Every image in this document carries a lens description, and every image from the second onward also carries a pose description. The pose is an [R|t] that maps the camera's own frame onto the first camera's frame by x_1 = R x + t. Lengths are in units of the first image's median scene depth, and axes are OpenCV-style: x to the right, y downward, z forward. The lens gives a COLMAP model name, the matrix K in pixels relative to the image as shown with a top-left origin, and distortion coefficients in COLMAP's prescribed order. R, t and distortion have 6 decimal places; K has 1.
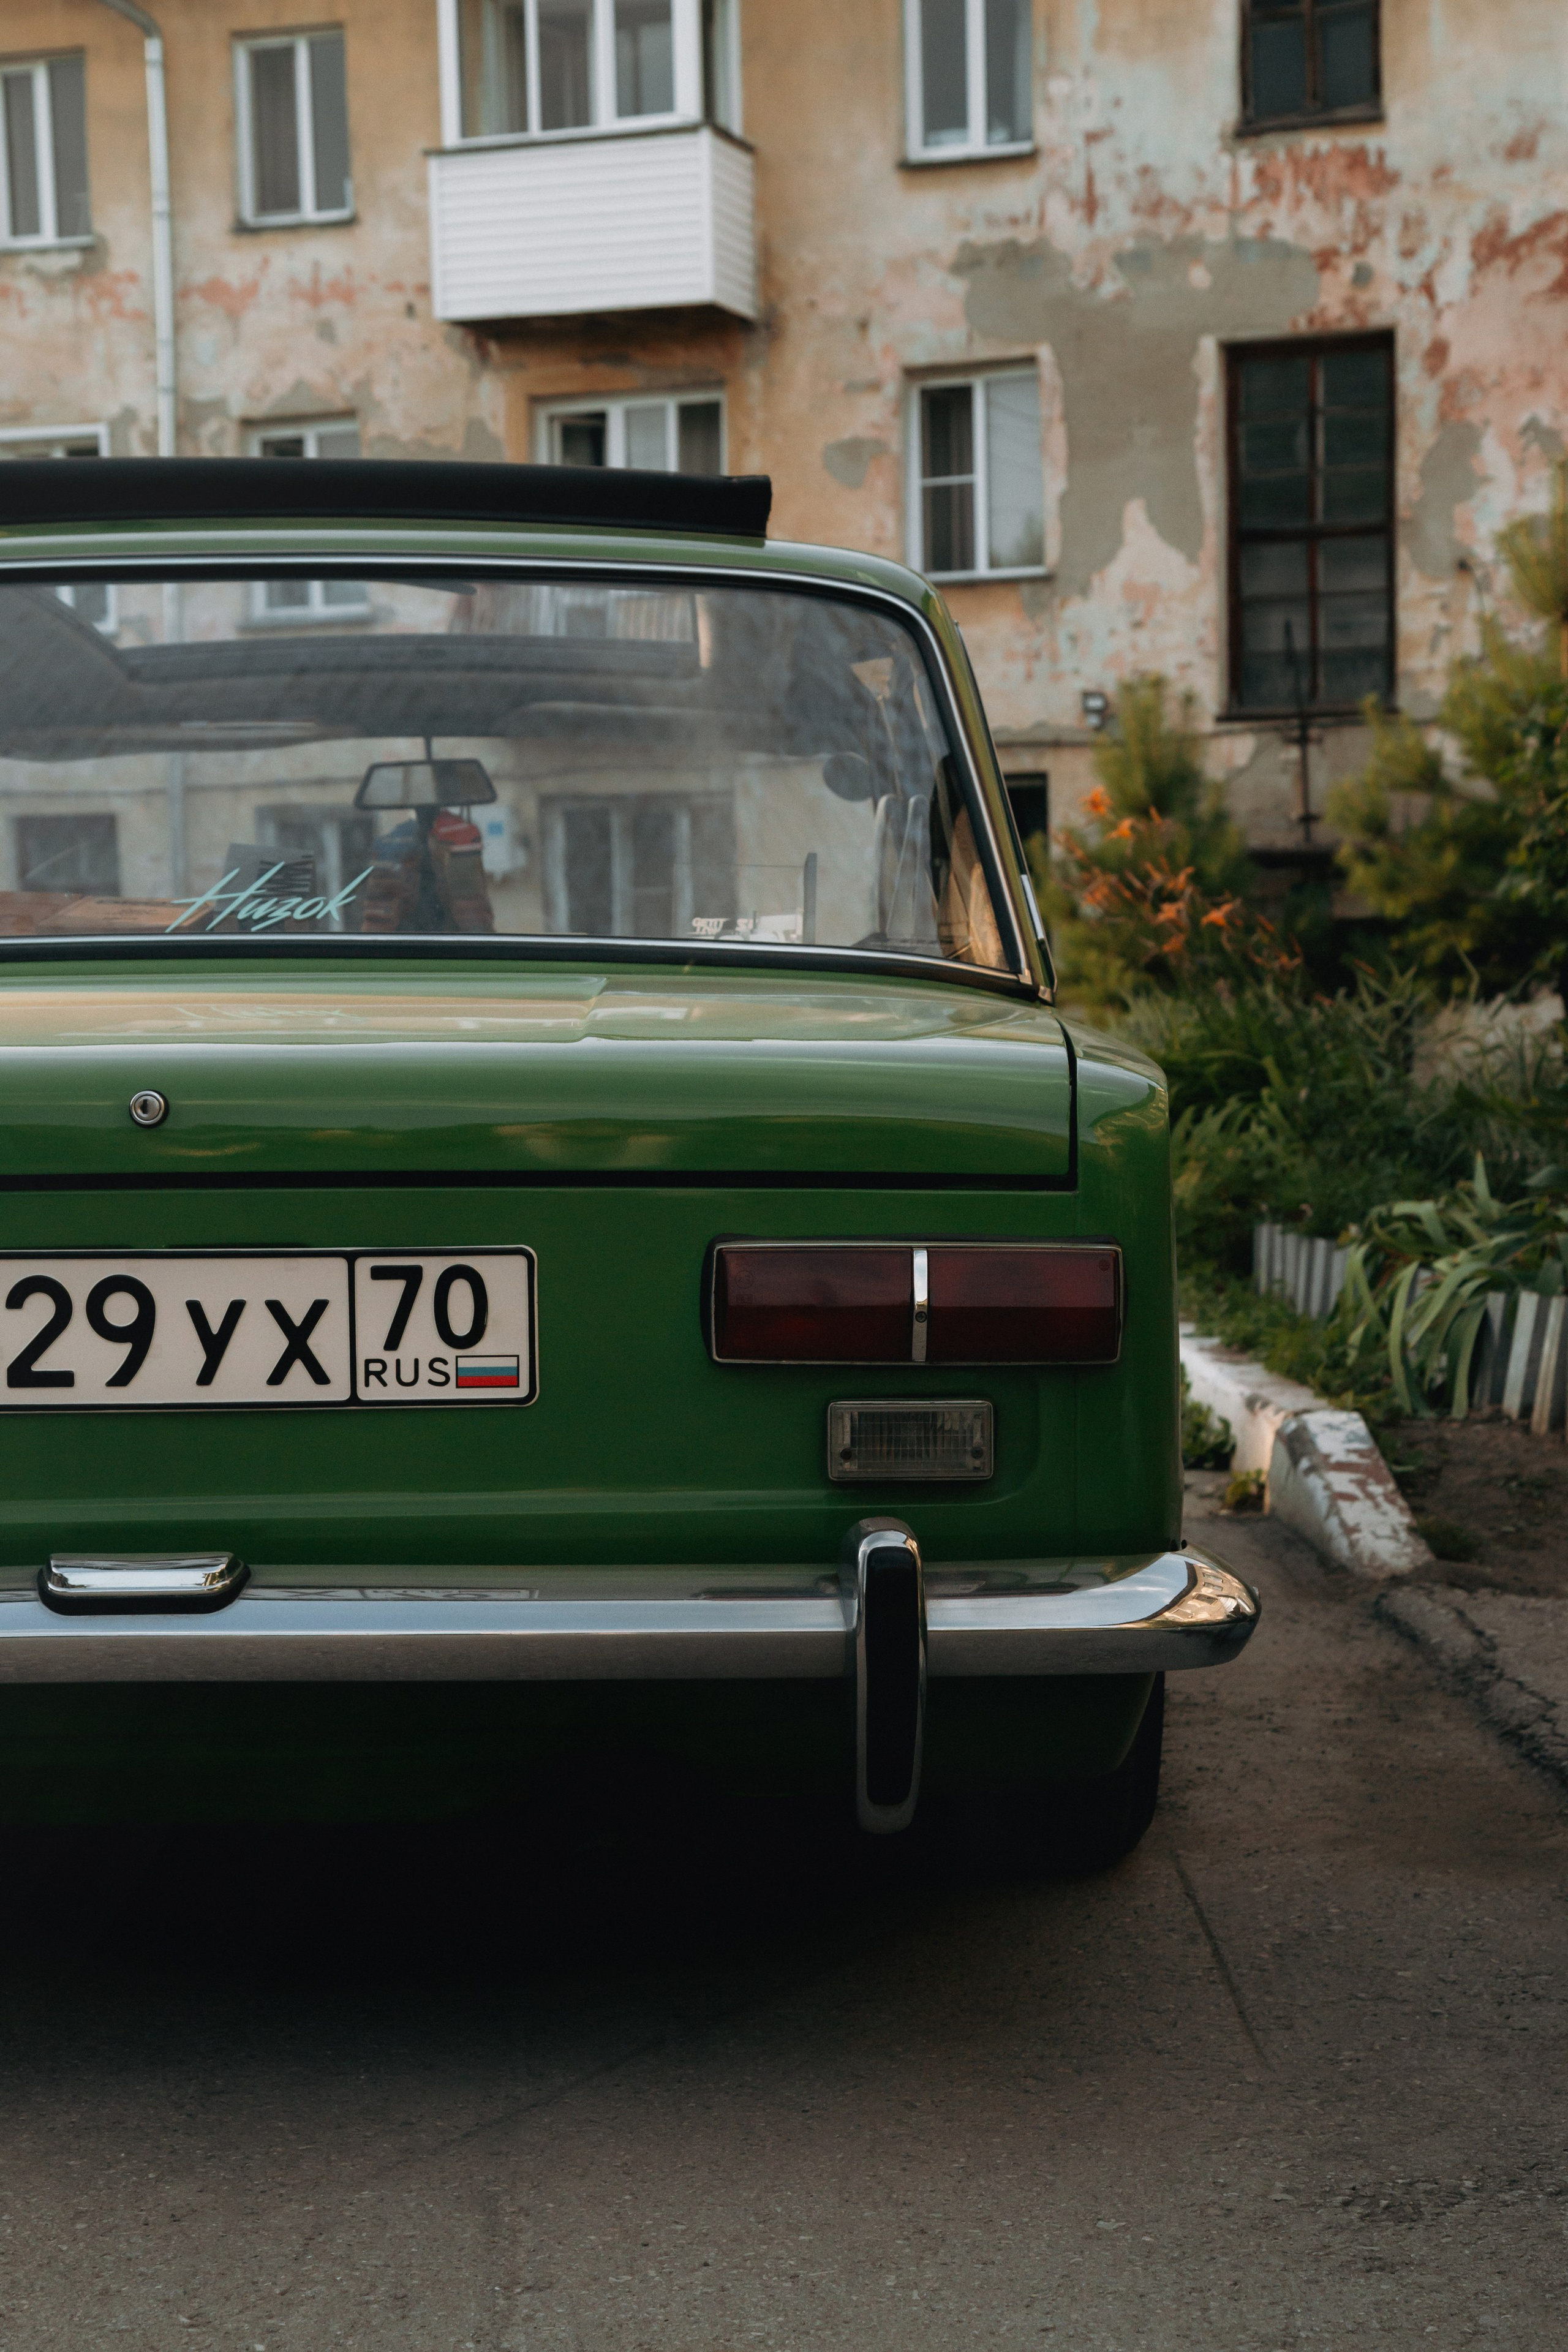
lens RADIAL K [[3869.9, 0, 784.0], [0, 3869.9, 1176.0], [0, 0, 1]] dist [0.182017, 0.226412]
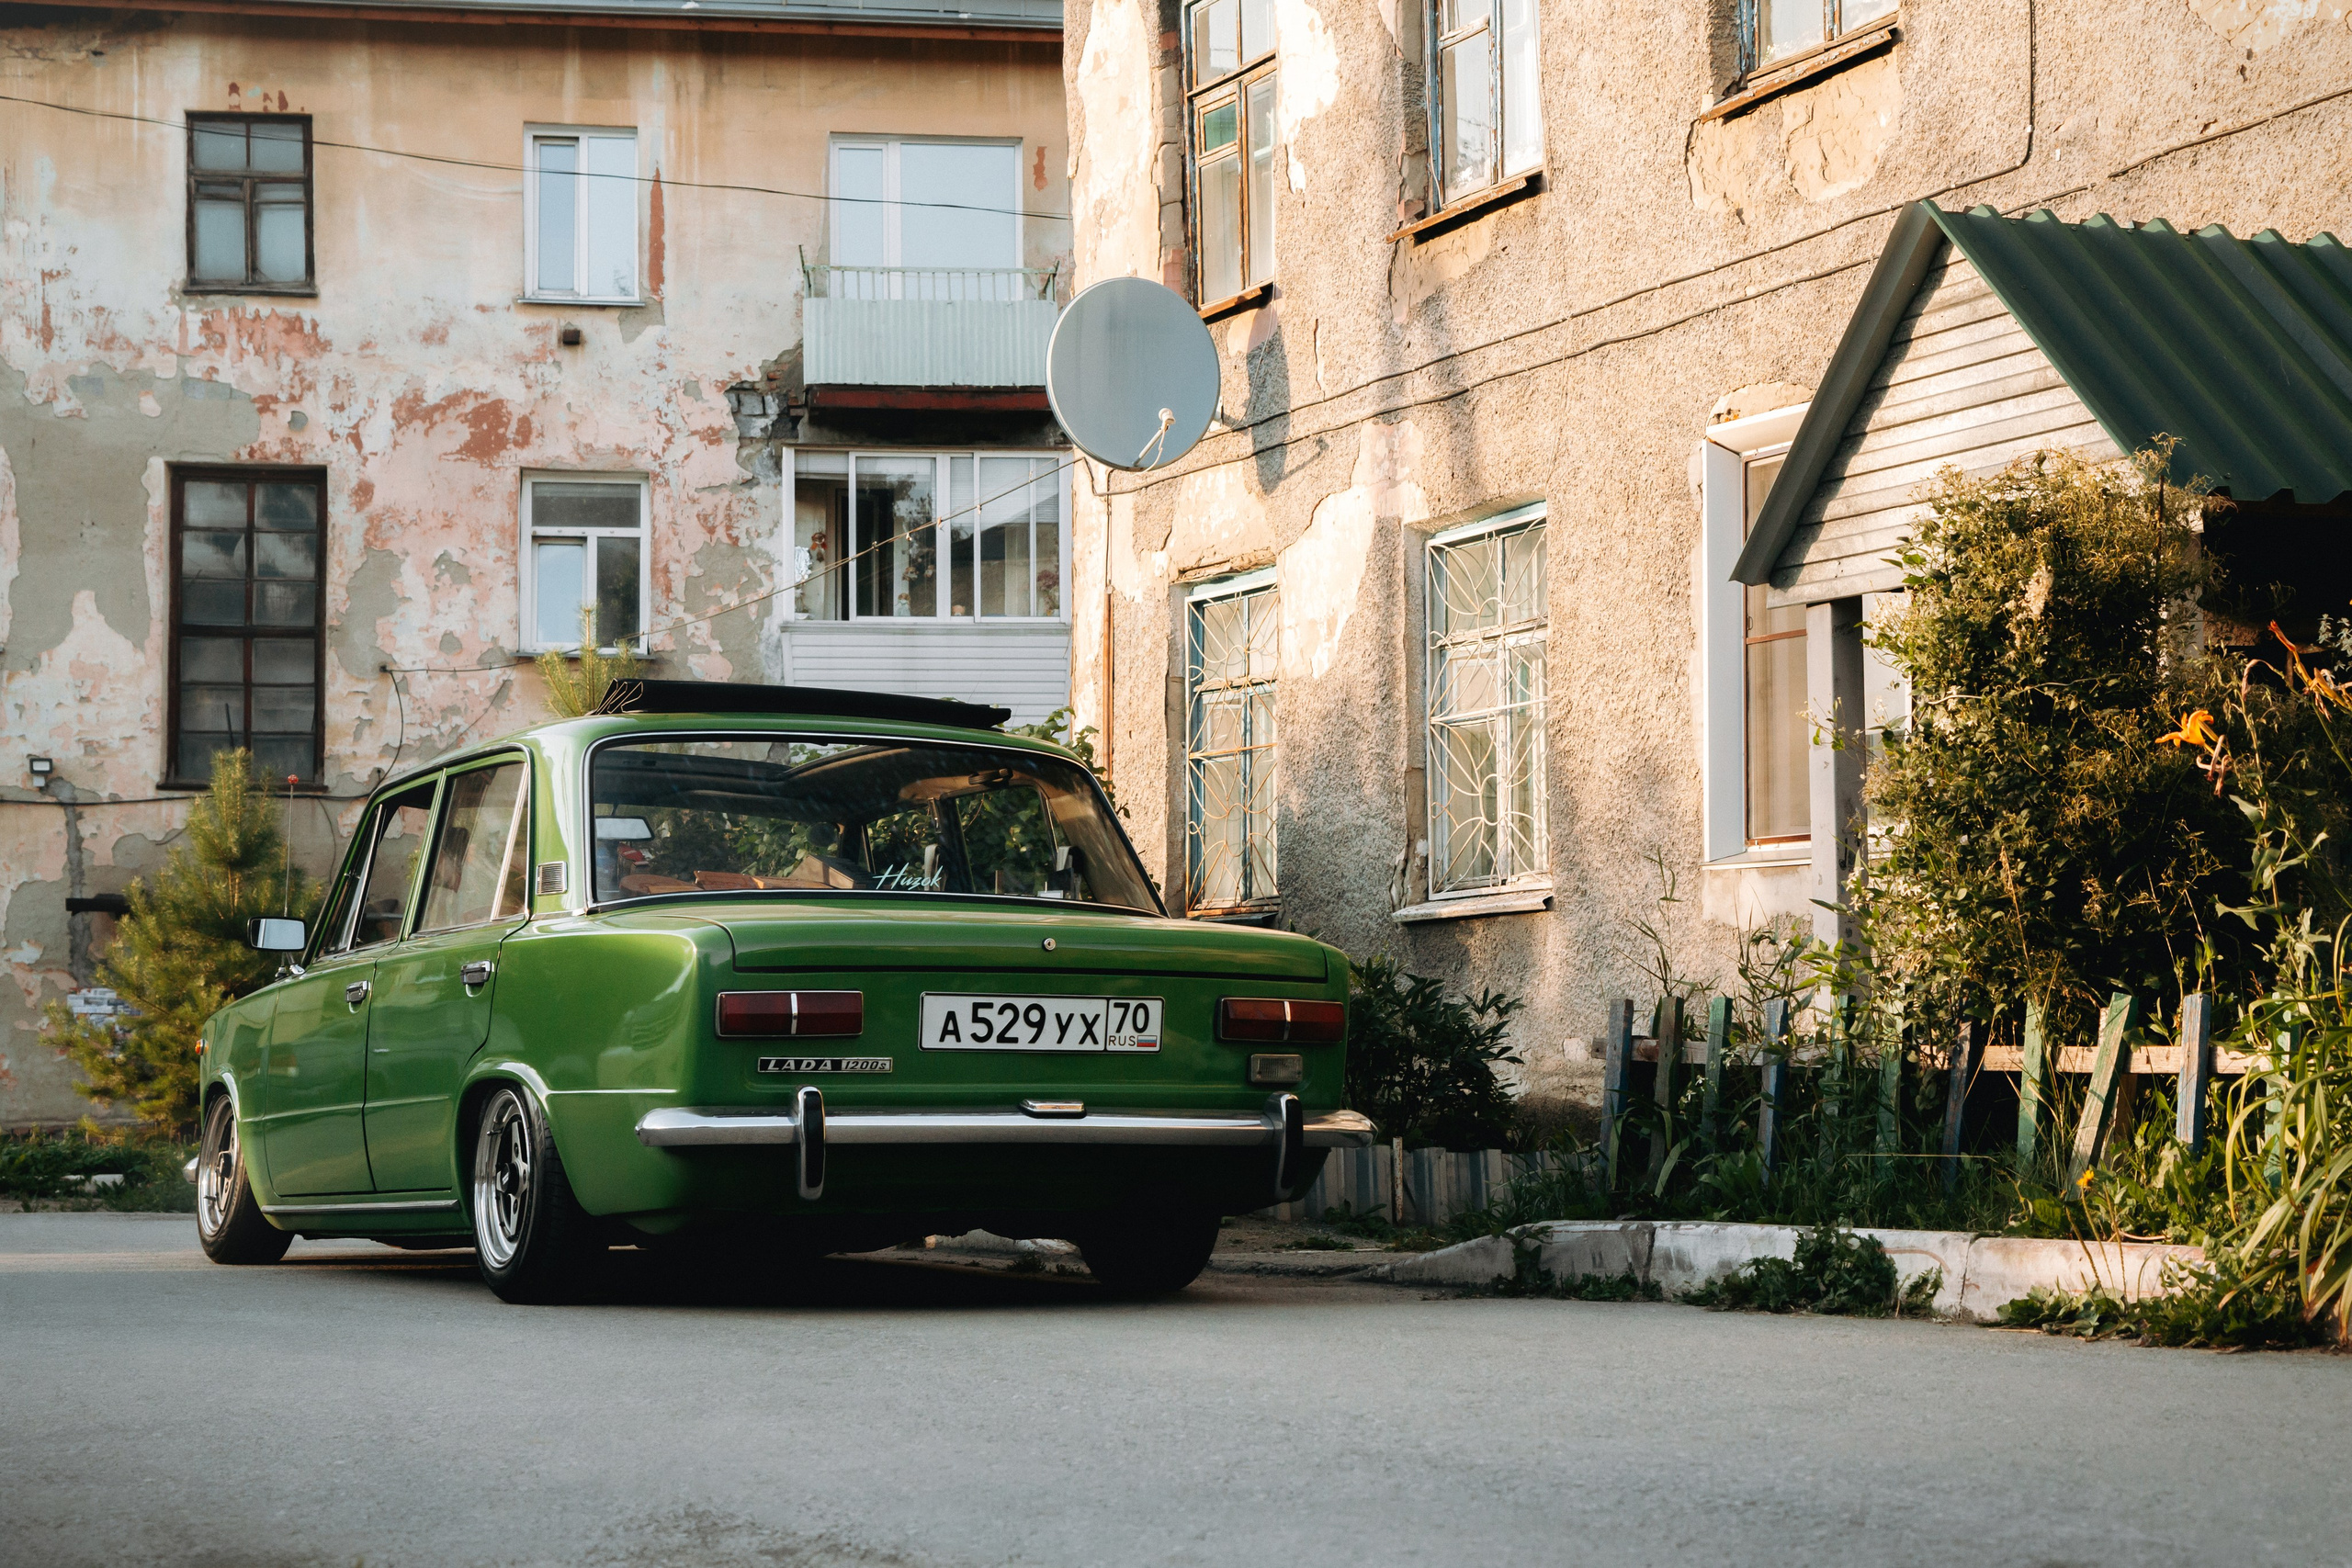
lens RADIAL K [[3869.5, 0, 1176.0], [0, 3869.5, 784.0], [0, 0, 1]] dist [0.182017, 0.226412]
pose [[0.898366, 0.047943, 0.436623, -0.121190], [0.004830, 0.992887, -0.118962, 0.018648], [-0.439221, 0.108981, 0.891744, -0.144954]]
